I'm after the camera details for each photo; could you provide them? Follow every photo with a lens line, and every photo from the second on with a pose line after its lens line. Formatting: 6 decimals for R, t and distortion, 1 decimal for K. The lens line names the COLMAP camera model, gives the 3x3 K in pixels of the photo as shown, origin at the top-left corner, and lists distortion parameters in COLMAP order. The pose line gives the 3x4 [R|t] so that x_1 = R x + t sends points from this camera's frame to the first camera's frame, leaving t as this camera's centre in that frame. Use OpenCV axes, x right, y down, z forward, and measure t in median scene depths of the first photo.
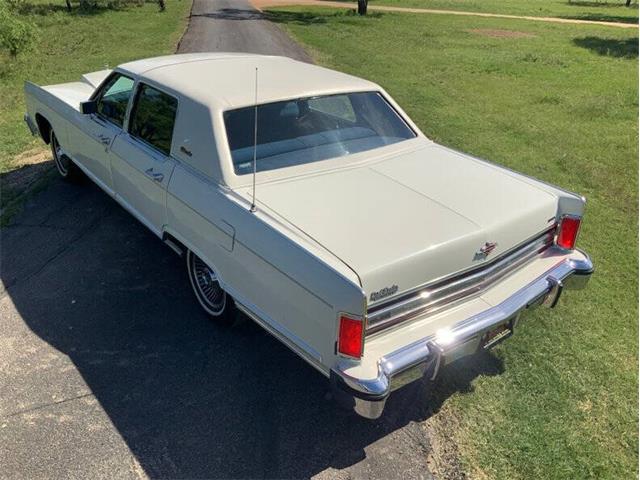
lens RADIAL K [[525.7, 0, 320.6], [0, 525.7, 239.2], [0, 0, 1]] dist [-0.010756, -0.005794]
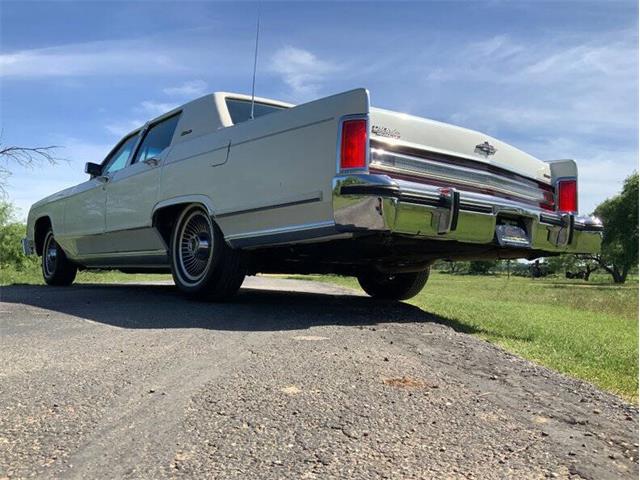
lens RADIAL K [[525.7, 0, 320.6], [0, 525.7, 239.2], [0, 0, 1]] dist [-0.010756, -0.005794]
pose [[0.999684, -0.003918, 0.024838, -0.018691], [0.015617, 0.870917, -0.491181, 0.596120], [-0.019707, 0.491414, 0.870703, 0.211505]]
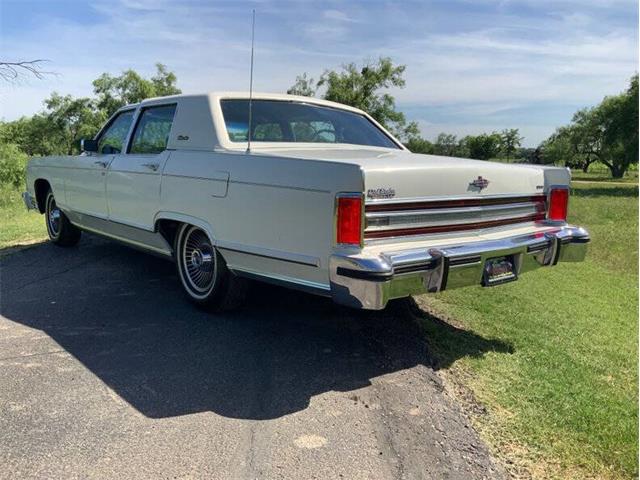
lens RADIAL K [[525.7, 0, 320.6], [0, 525.7, 239.2], [0, 0, 1]] dist [-0.010756, -0.005794]
pose [[0.999482, -0.018695, 0.026203, -0.016442], [0.025771, 0.952499, -0.303449, 0.386514], [-0.019285, 0.303967, 0.952487, 0.071079]]
